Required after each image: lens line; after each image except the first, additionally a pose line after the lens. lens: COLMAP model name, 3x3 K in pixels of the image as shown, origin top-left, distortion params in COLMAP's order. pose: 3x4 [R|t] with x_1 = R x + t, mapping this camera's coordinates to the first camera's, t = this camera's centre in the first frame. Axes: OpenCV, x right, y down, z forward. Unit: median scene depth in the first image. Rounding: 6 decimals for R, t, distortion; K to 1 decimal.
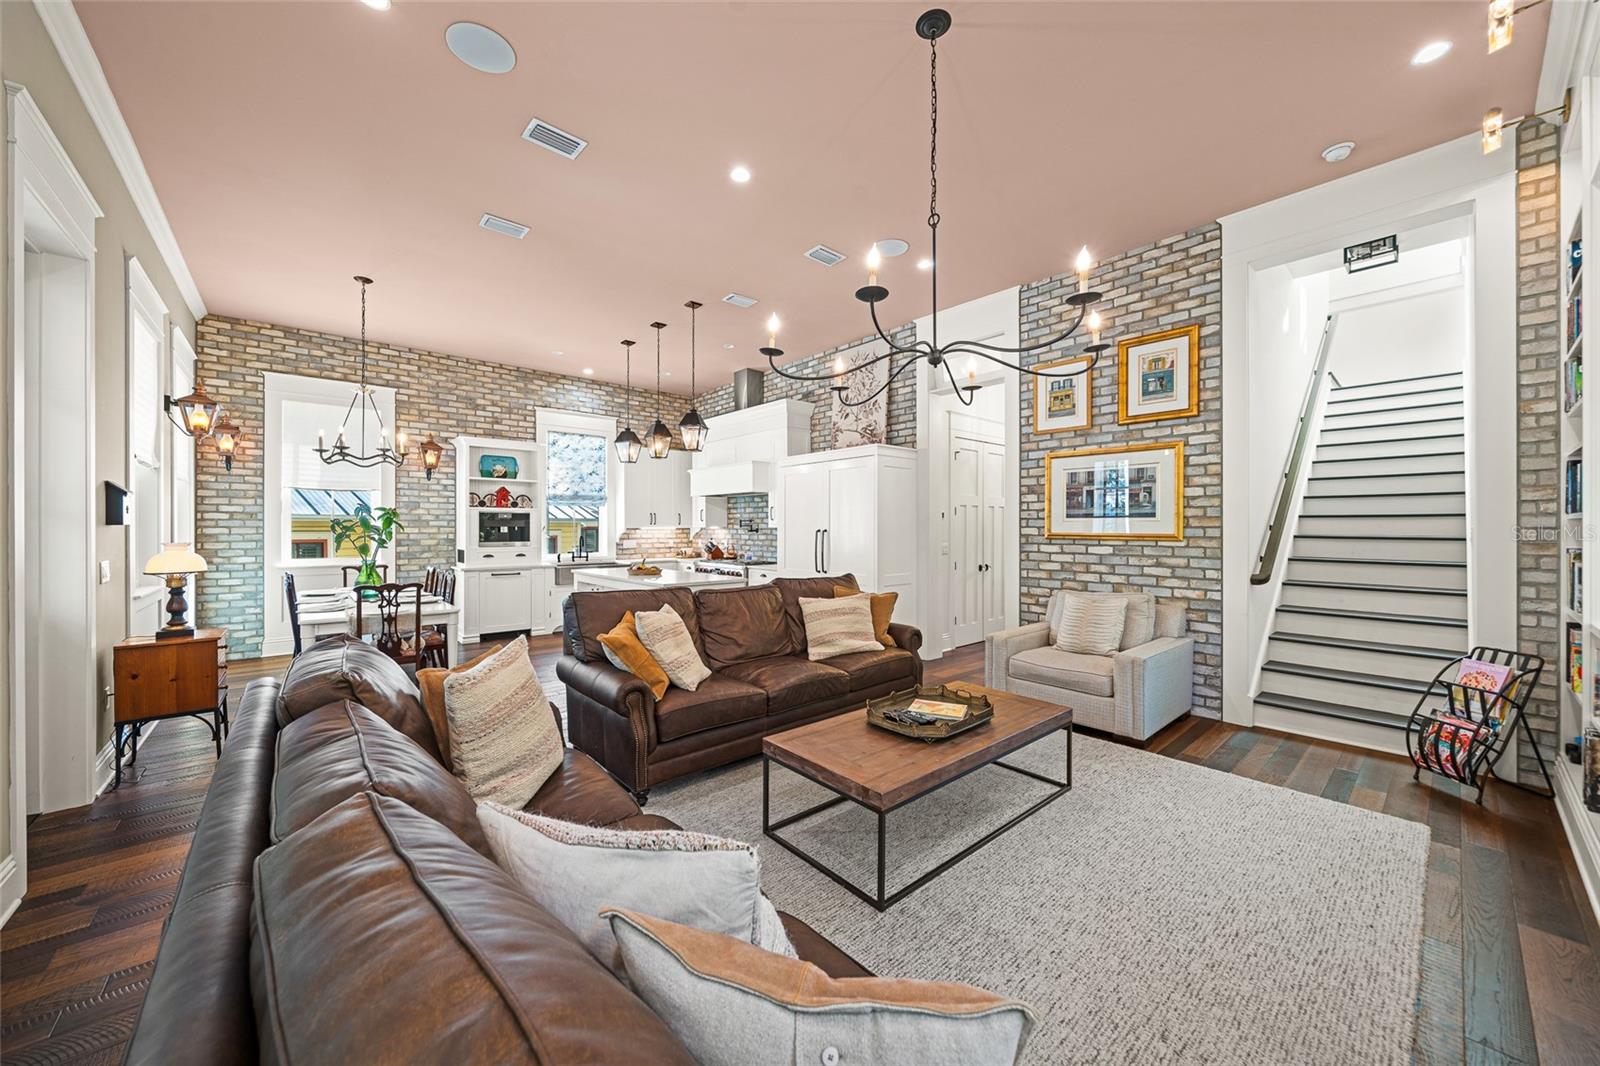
lens RADIAL K [[566.6, 0, 803.0], [0, 566.6, 529.0], [0, 0, 1]] dist [-0.005797, 0.000201]
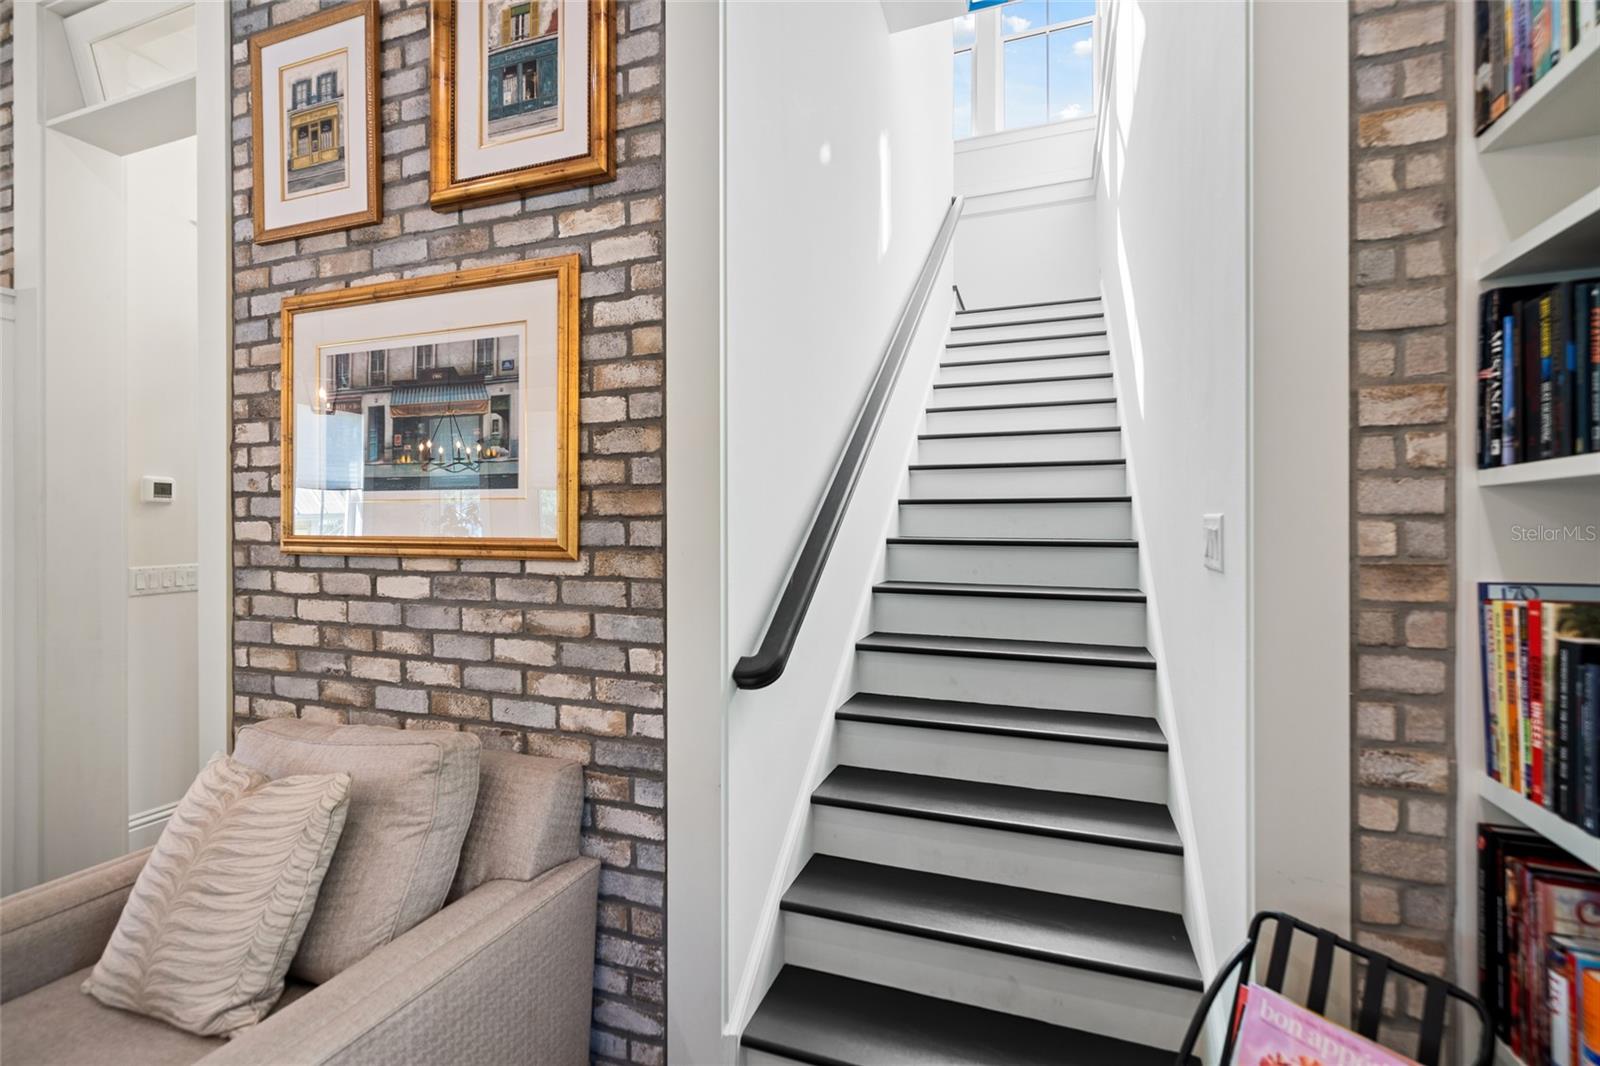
lens RADIAL K [[699.6, 0, 797.6], [0, 699.6, 529.4], [0, 0, 1]] dist [0.001693, 0.000454]
pose [[0.876818, 0.000086, 0.480822, 0.598409], [0.000566, 0.999999, -0.001210, 0.004316], [-0.480821, 0.001333, 0.876817, 0.591385]]
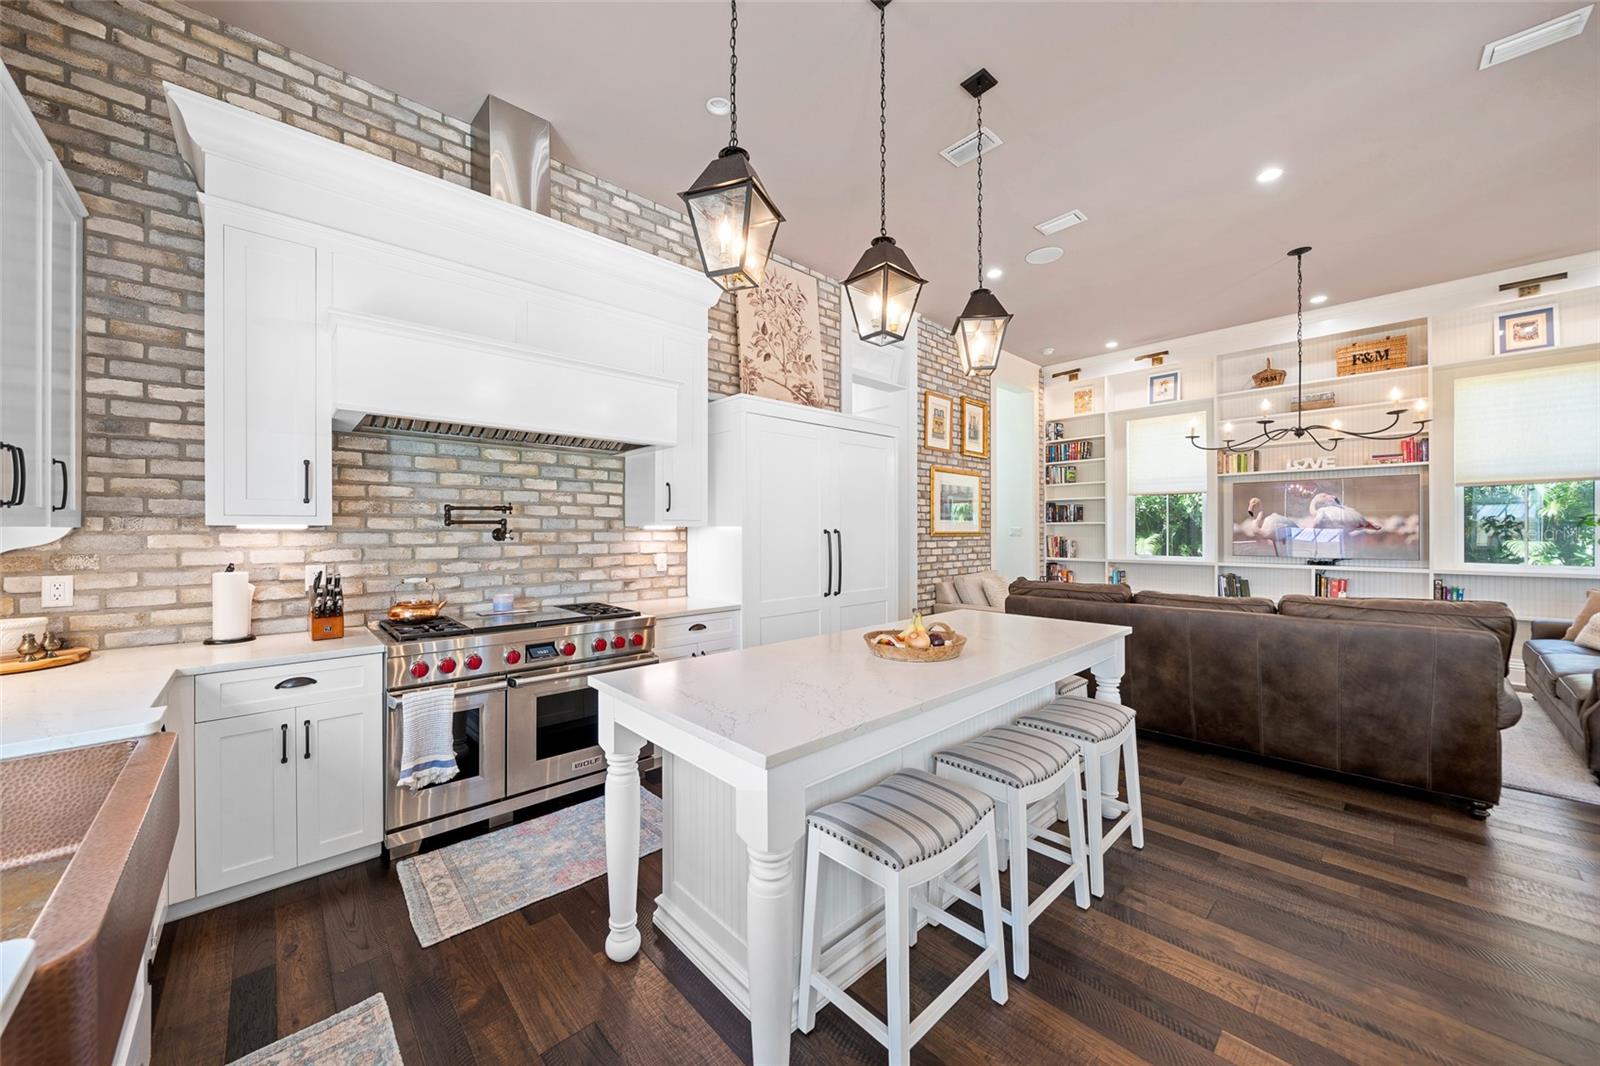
lens RADIAL K [[571.5, 0, 796.8], [0, 571.5, 529.7], [0, 0, 1]] dist [-0.000416, 0.000549]
pose [[-0.034984, -0.000963, 0.999387, -0.935581], [0.004215, 0.999990, 0.001111, -0.000327], [-0.999379, 0.004251, -0.034980, 1.600907]]
